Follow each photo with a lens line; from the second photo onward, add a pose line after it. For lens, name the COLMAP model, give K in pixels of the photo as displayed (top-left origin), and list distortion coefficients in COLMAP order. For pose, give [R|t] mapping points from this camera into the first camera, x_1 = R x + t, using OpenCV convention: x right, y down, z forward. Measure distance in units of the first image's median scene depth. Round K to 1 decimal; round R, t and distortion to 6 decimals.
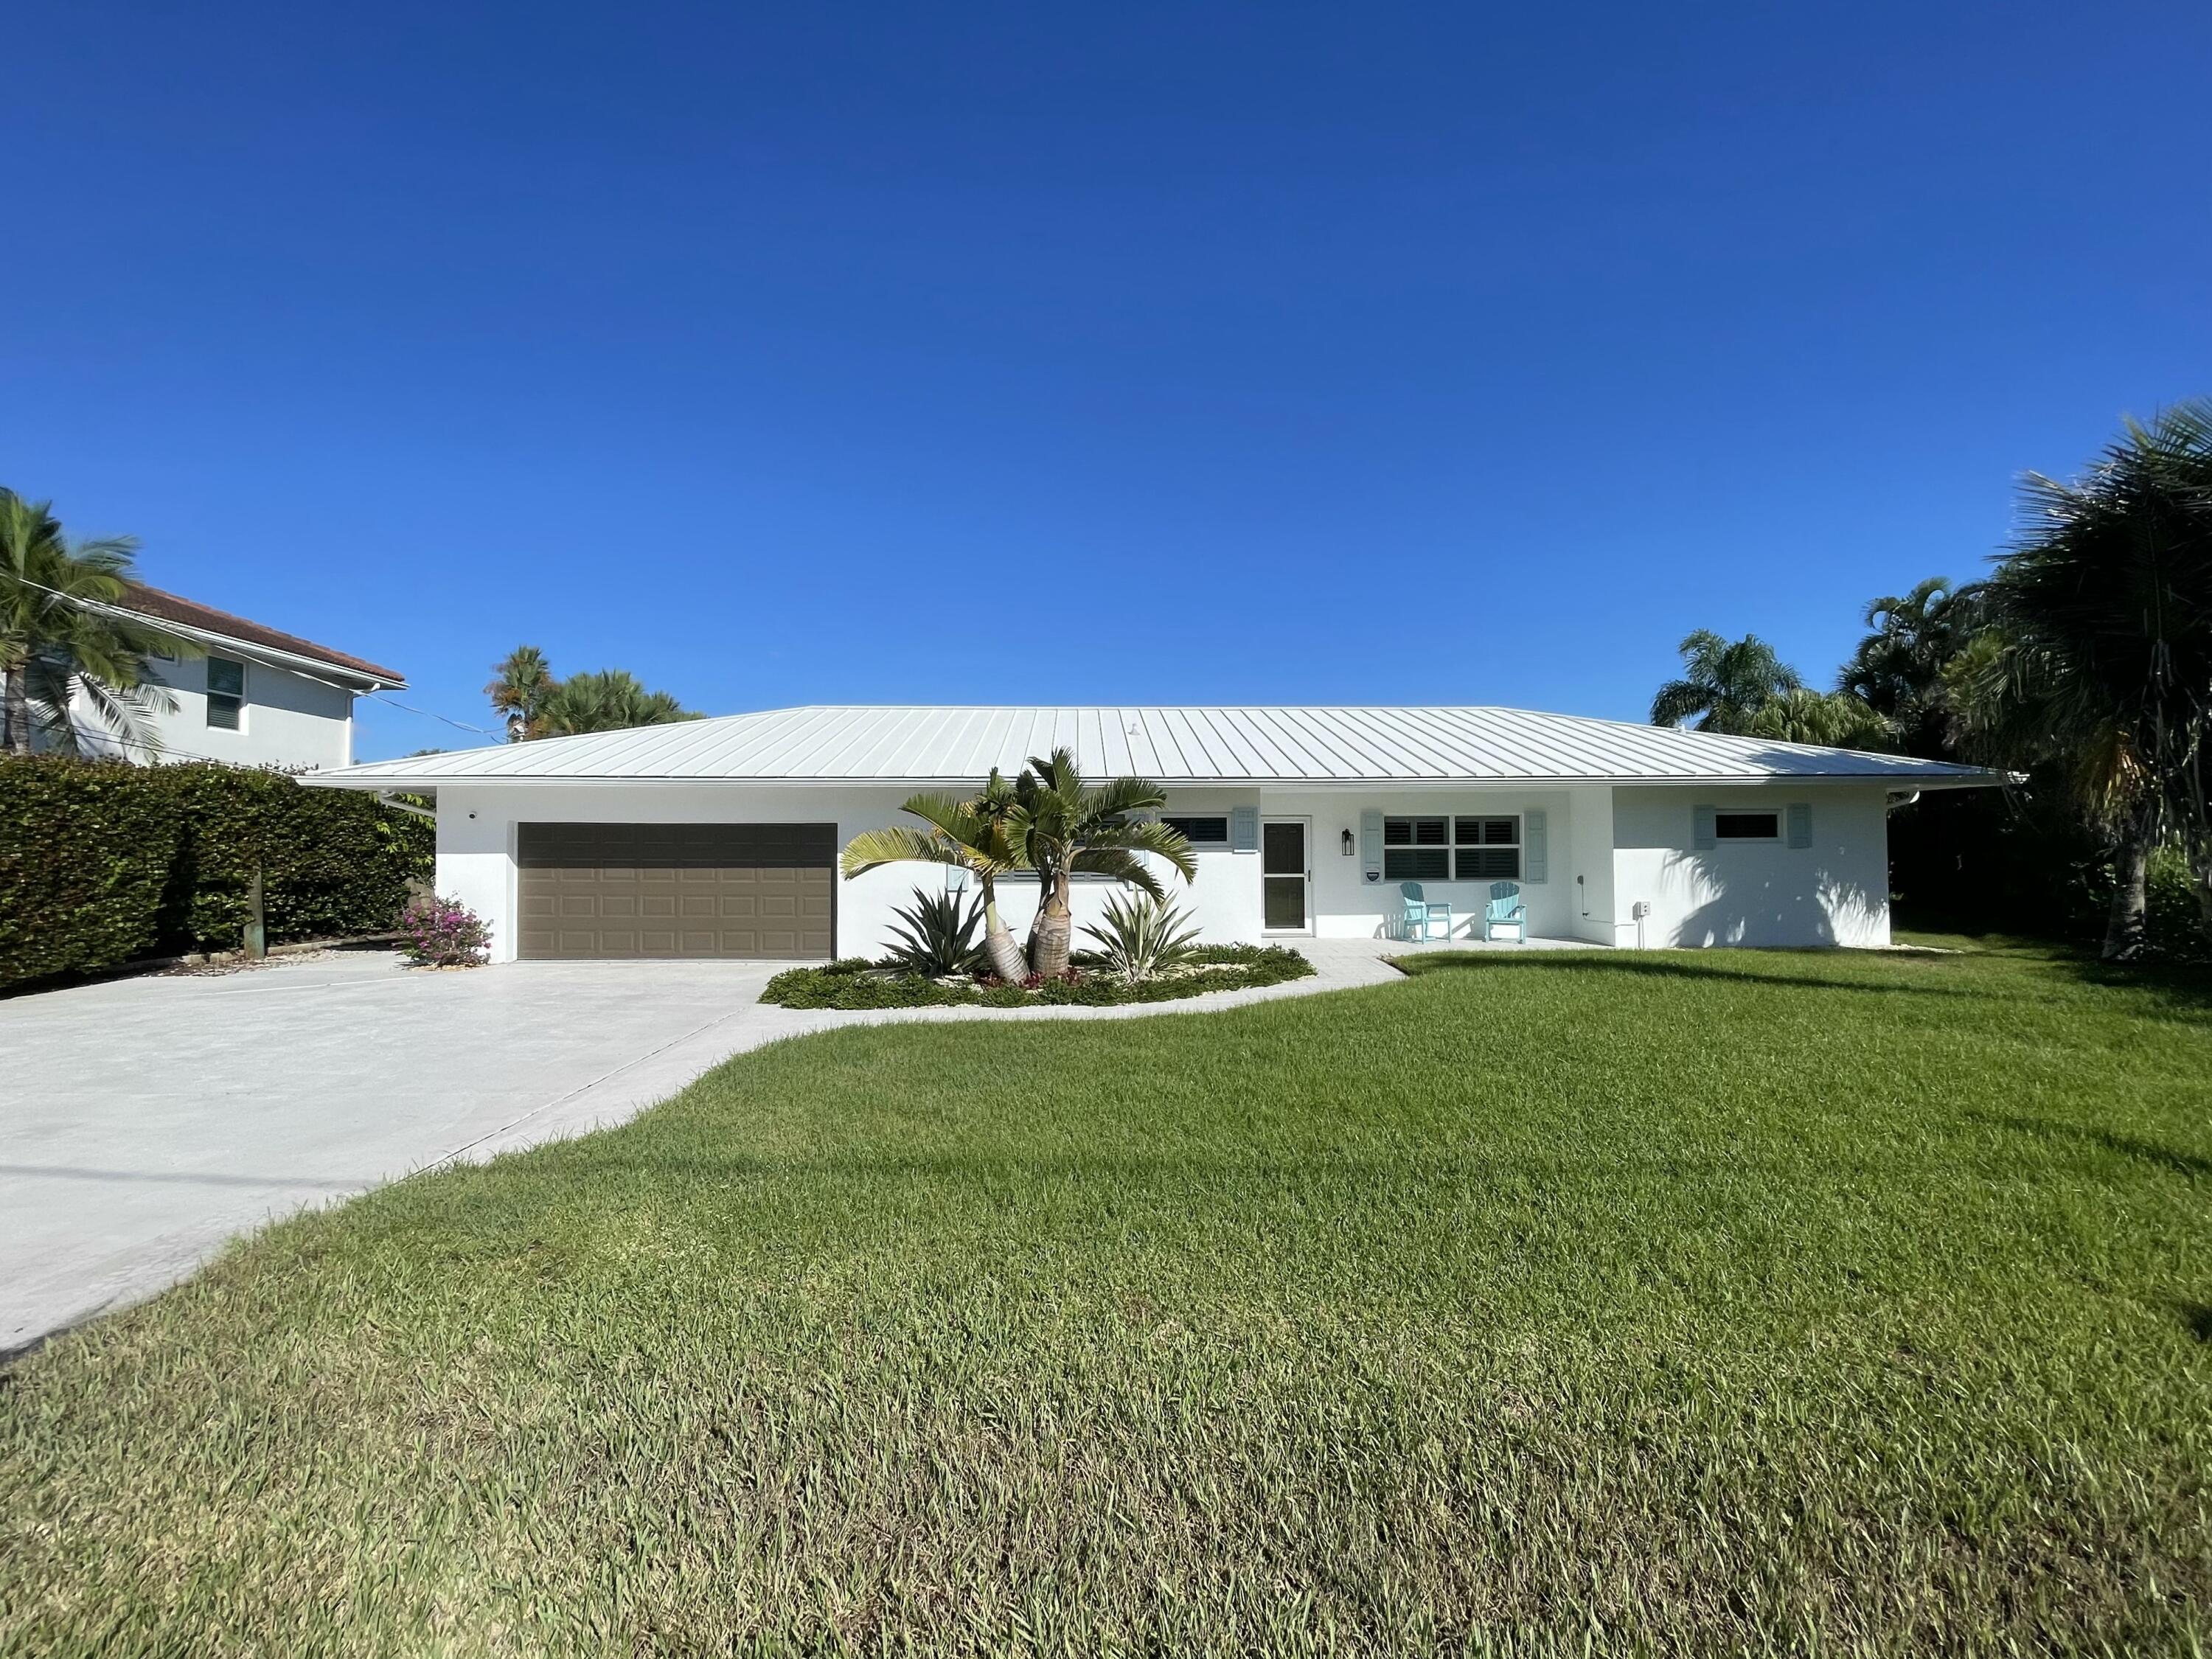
lens RADIAL K [[878.5, 0, 1107.6], [0, 878.5, 828.7], [0, 0, 1]] dist [0.002227, 0.000648]
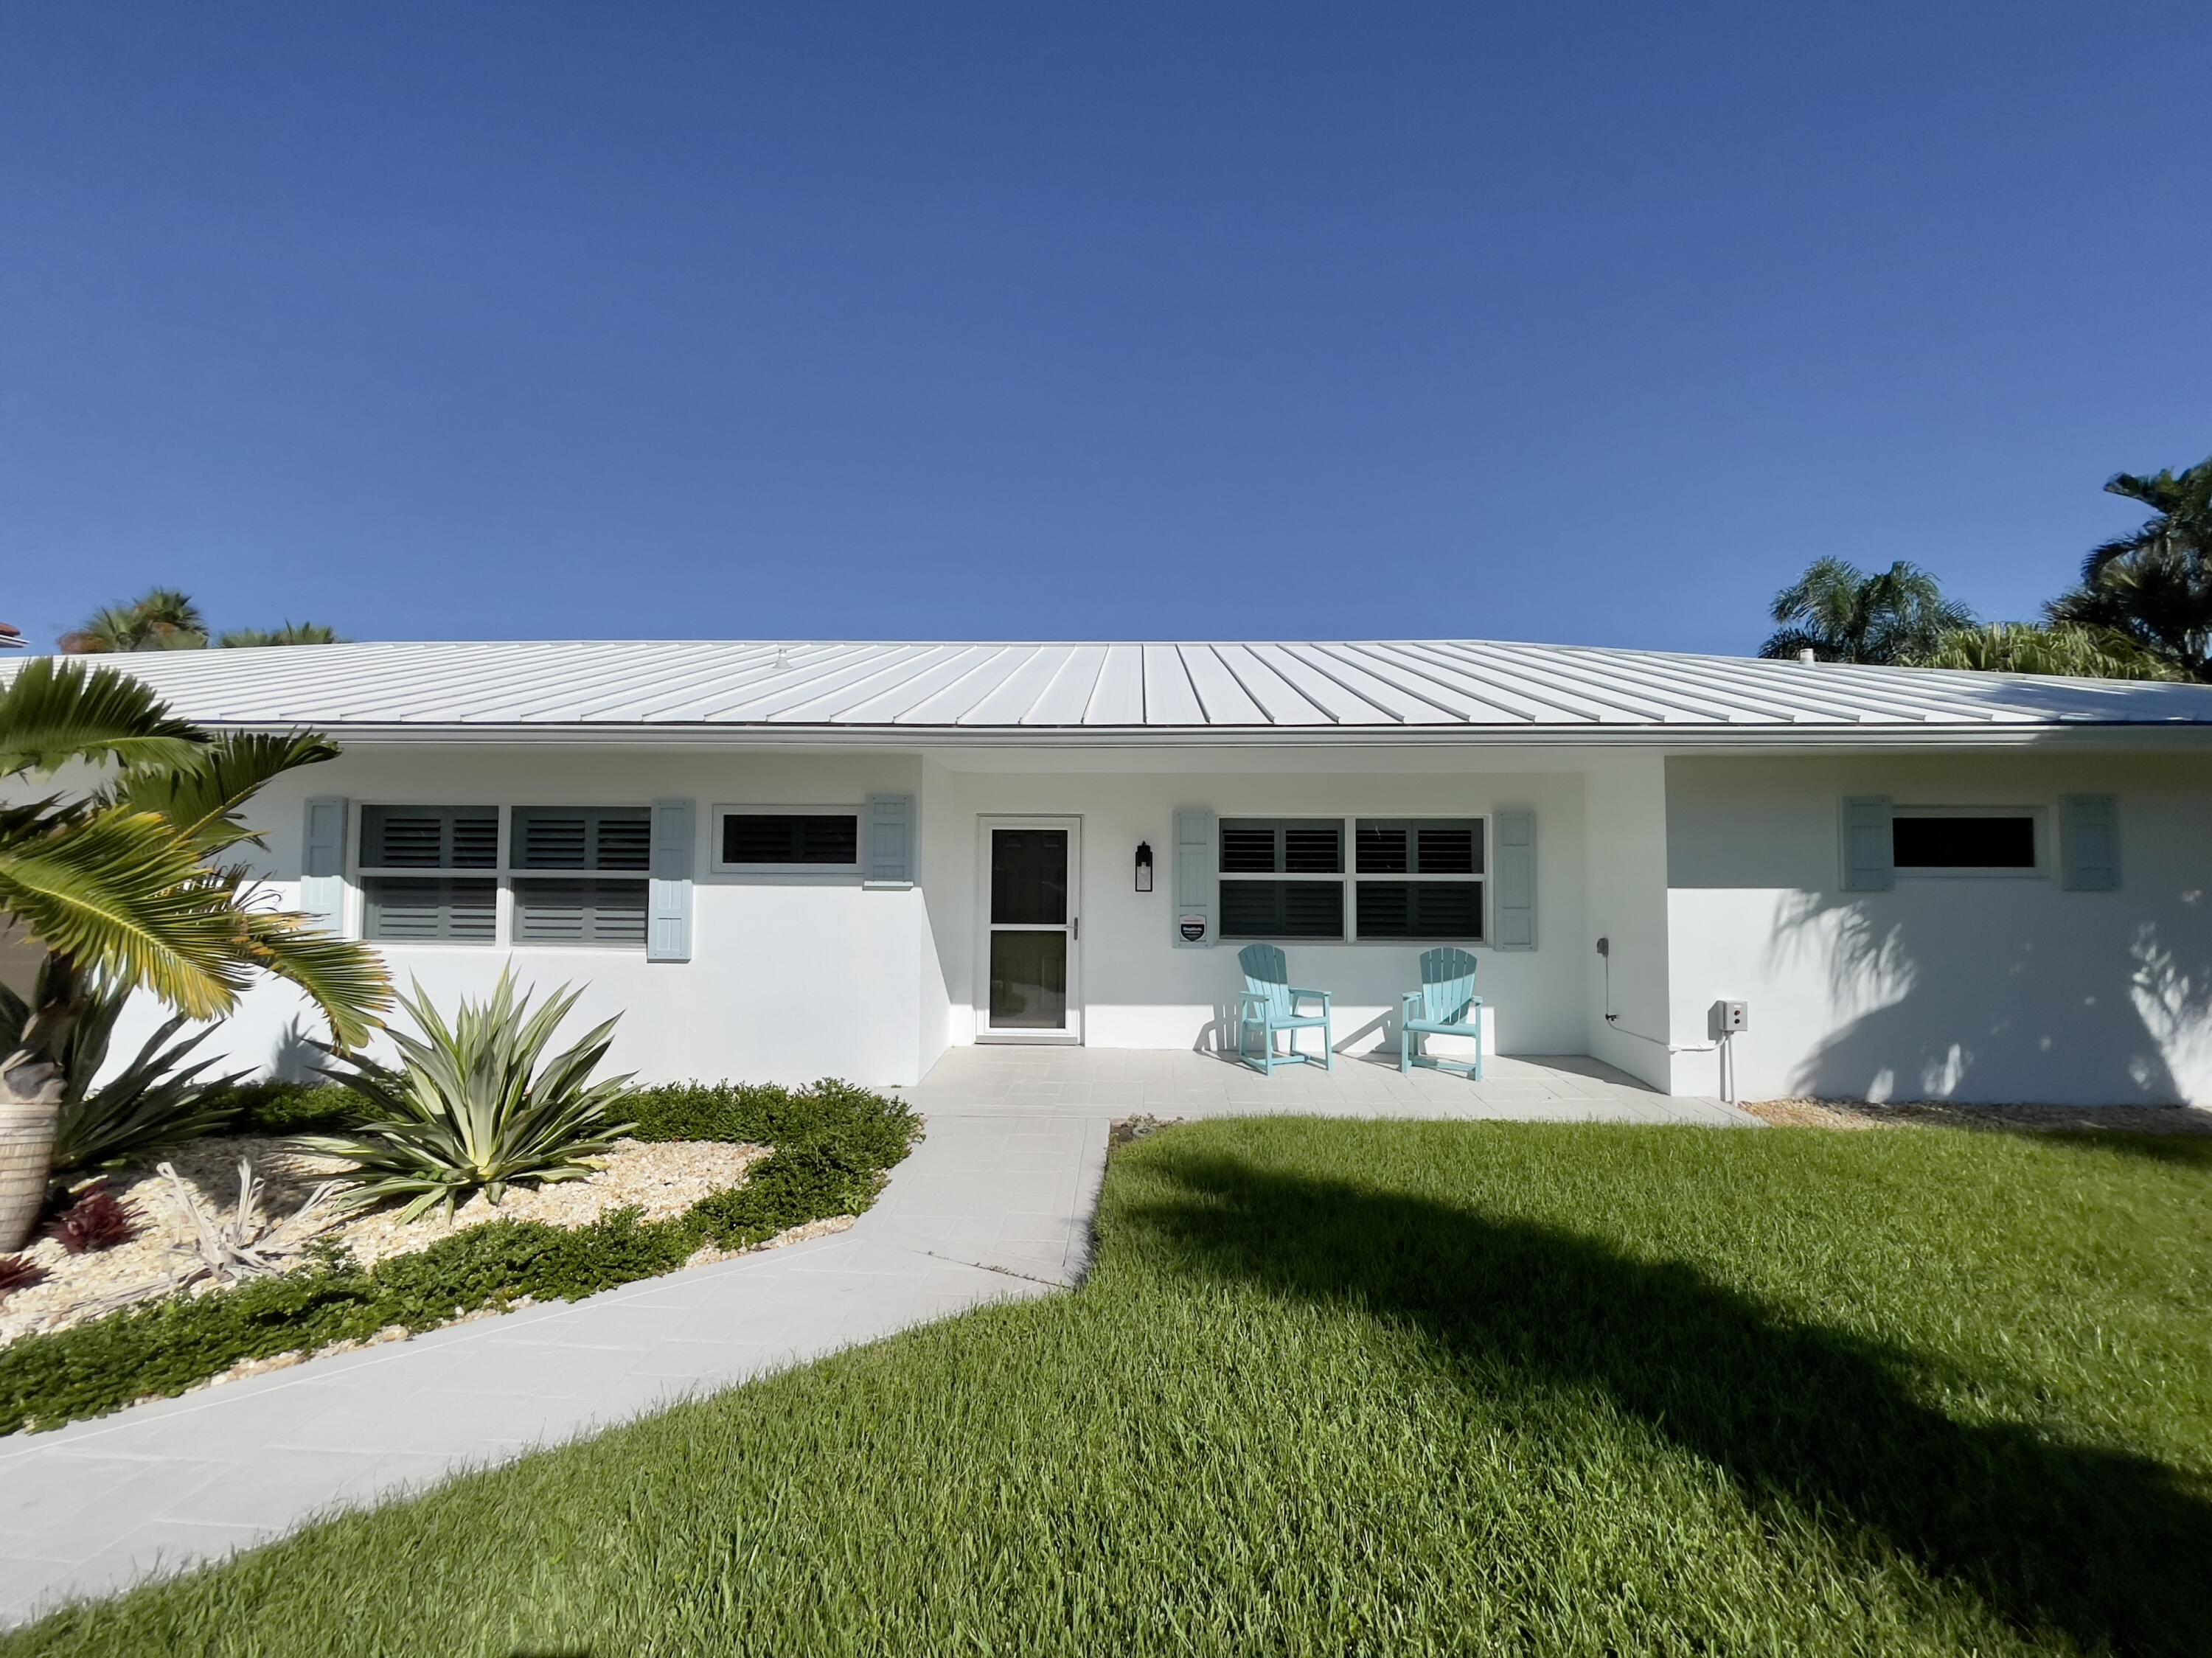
lens RADIAL K [[896.4, 0, 1104.2], [0, 896.4, 827.6], [0, 0, 1]] dist [0.000080, -0.000008]
pose [[0.997738, 0.007308, -0.066830, 0.283951], [-0.008271, 0.999866, -0.014148, 0.000030], [0.066717, 0.014668, 0.997664, 0.463107]]
